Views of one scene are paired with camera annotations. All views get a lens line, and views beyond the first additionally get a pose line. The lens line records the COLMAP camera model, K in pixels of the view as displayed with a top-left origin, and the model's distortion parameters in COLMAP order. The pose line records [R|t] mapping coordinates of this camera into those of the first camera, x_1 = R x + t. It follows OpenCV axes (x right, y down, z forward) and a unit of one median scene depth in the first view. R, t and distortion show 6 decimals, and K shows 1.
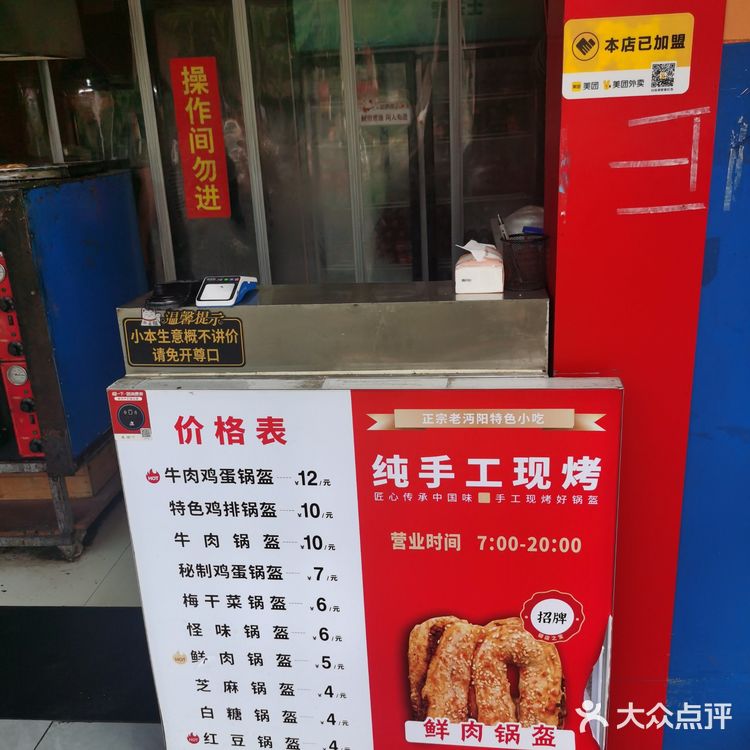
lens RADIAL K [[783.2, 0, 375.0], [0, 783.2, 375.0], [0, 0, 1]] dist [0.052600, -0.045600]
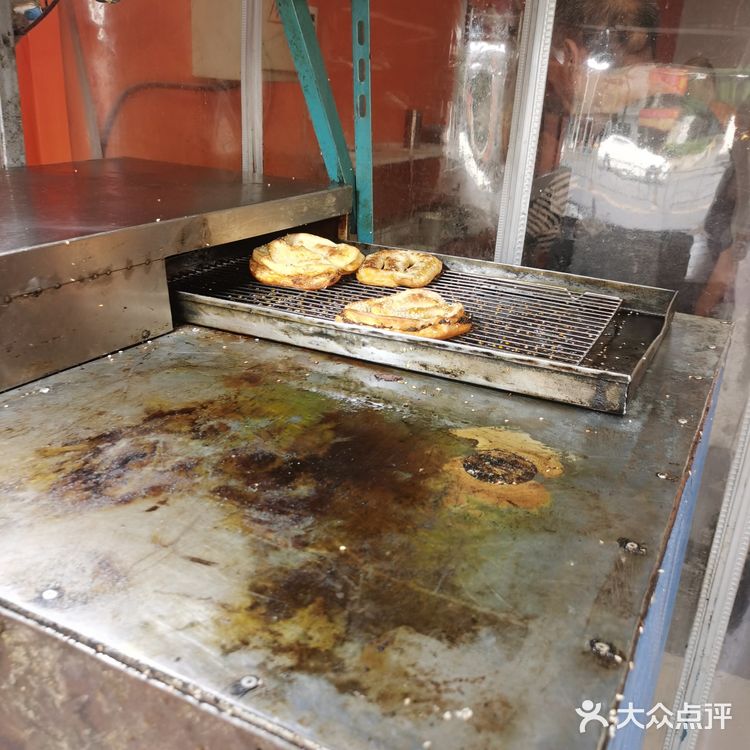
lens RADIAL K [[783.2, 0, 375.0], [0, 783.2, 375.0], [0, 0, 1]] dist [0.052600, -0.045600]
pose [[0.914060, 0.234153, -0.331160, -0.333291], [-0.215507, 0.972110, 0.092513, -0.237469], [0.343587, -0.013195, 0.939028, 0.640067]]
